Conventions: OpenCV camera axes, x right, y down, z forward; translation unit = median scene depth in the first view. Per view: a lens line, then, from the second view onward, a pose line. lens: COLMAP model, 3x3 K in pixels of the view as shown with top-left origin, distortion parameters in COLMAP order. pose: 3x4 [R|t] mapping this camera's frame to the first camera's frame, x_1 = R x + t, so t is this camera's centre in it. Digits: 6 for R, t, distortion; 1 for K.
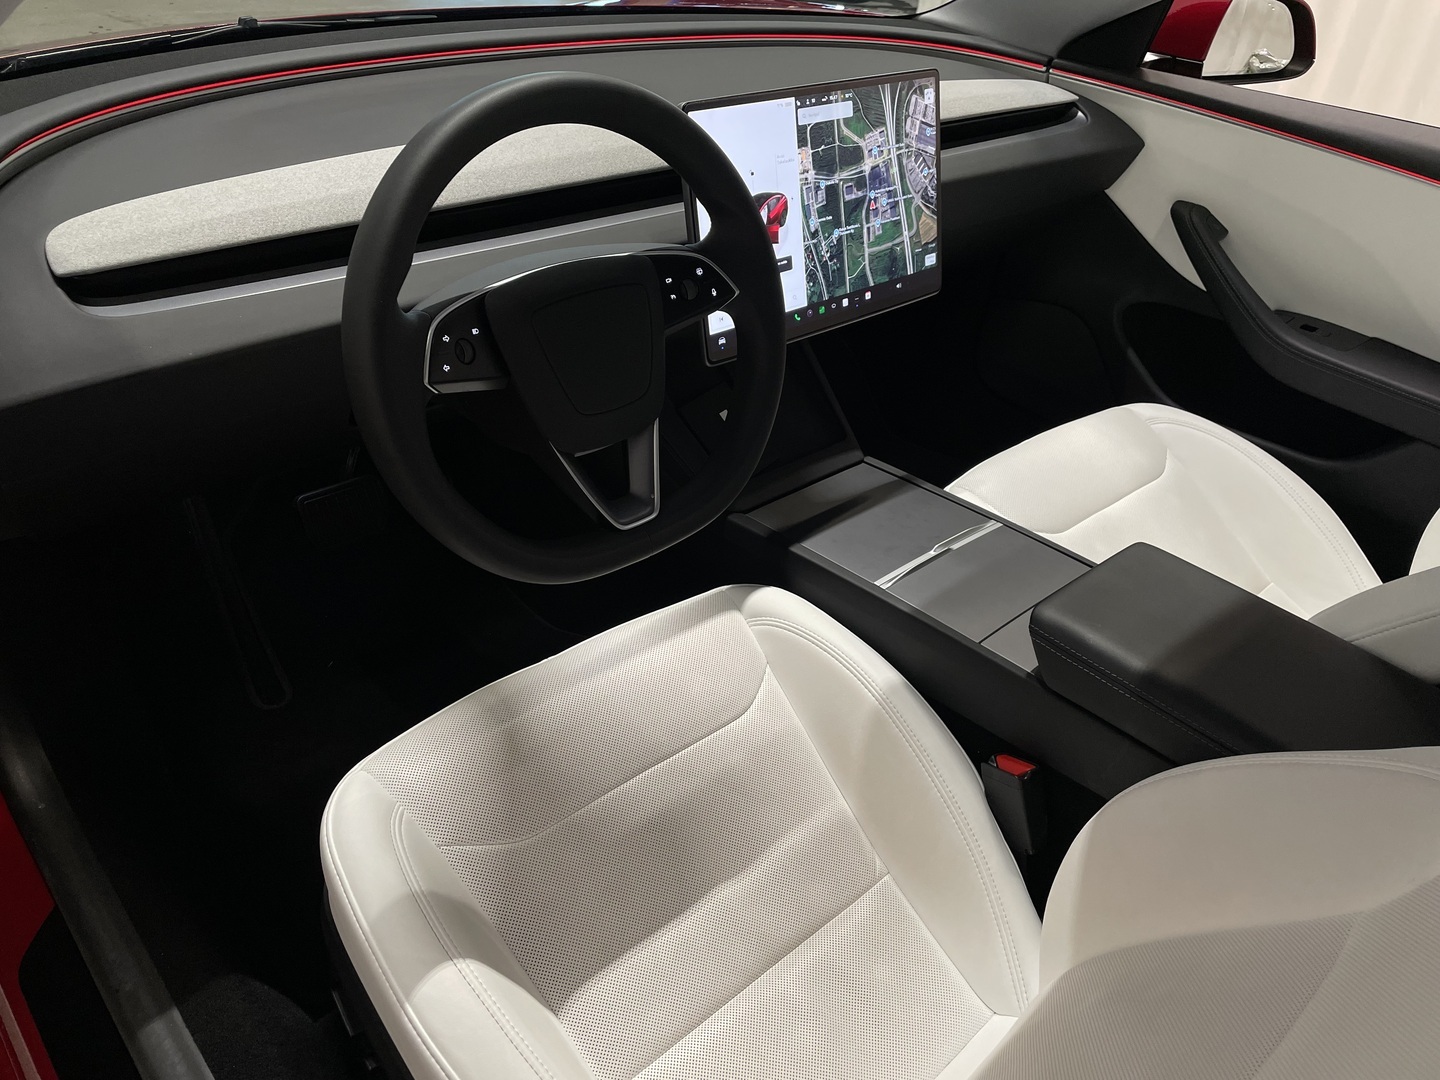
lens RADIAL K [[1062.5, 0, 720.0], [0, 1062.5, 540.0], [0, 0, 1]] dist [0.067670, -0.122116]
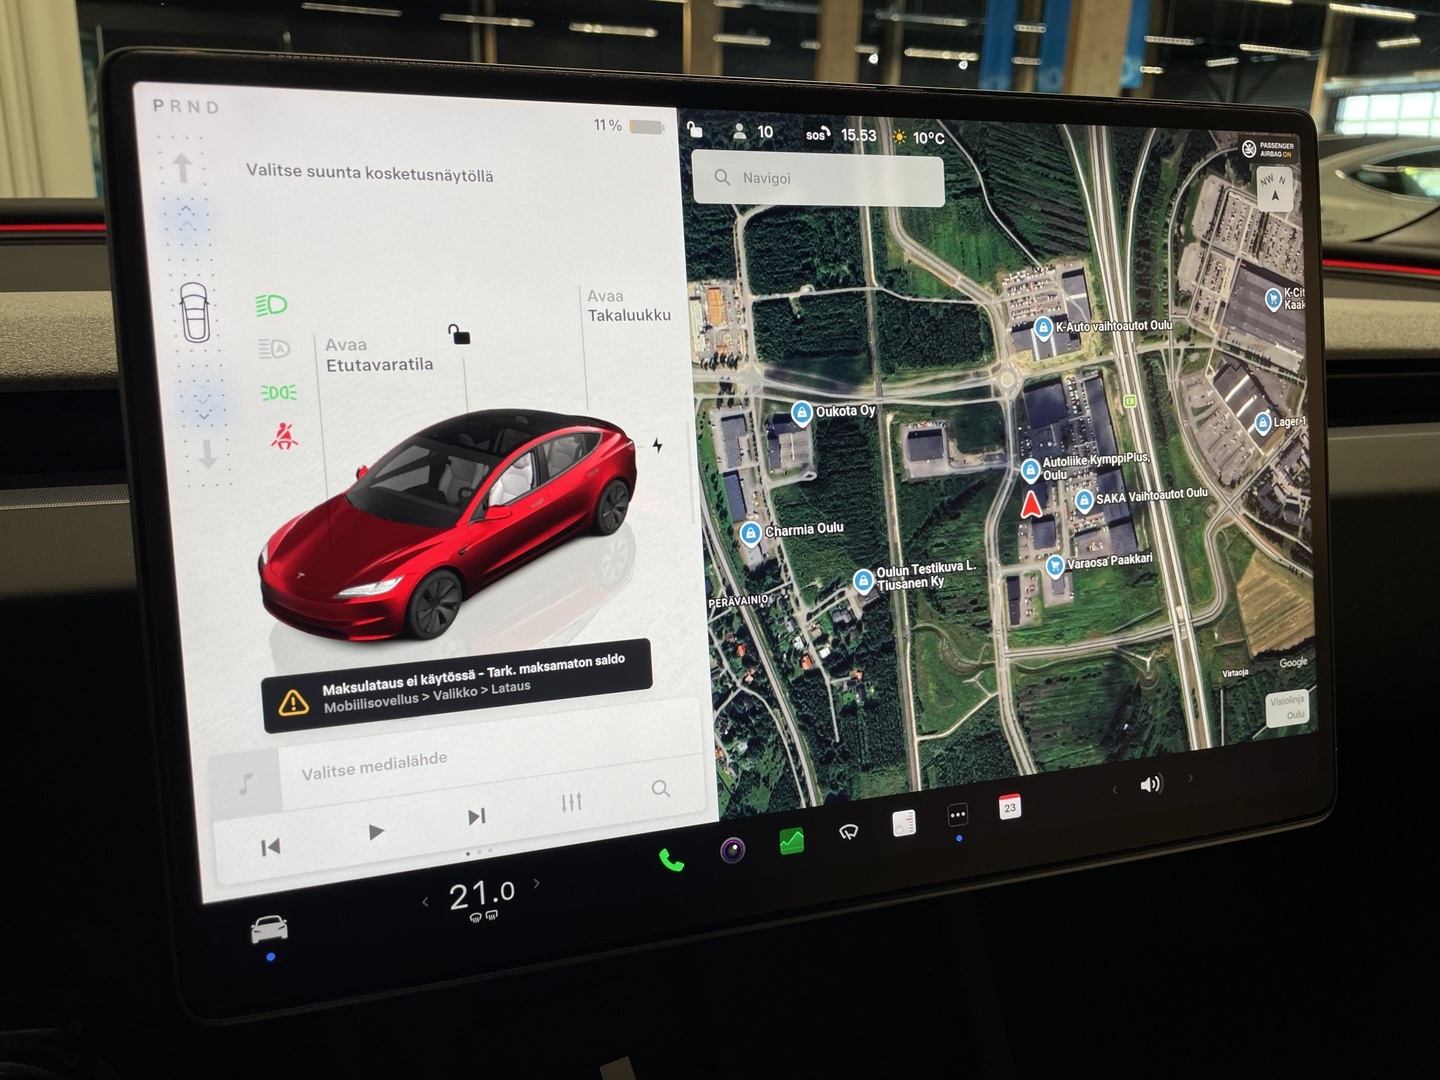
lens RADIAL K [[1062.5, 0, 720.0], [0, 1062.5, 540.0], [0, 0, 1]] dist [0.067670, -0.122116]
pose [[0.908796, 0.067780, -0.411699, 0.187728], [-0.198691, 0.937959, -0.284175, -0.206962], [0.366896, 0.340058, 0.865880, 0.727413]]
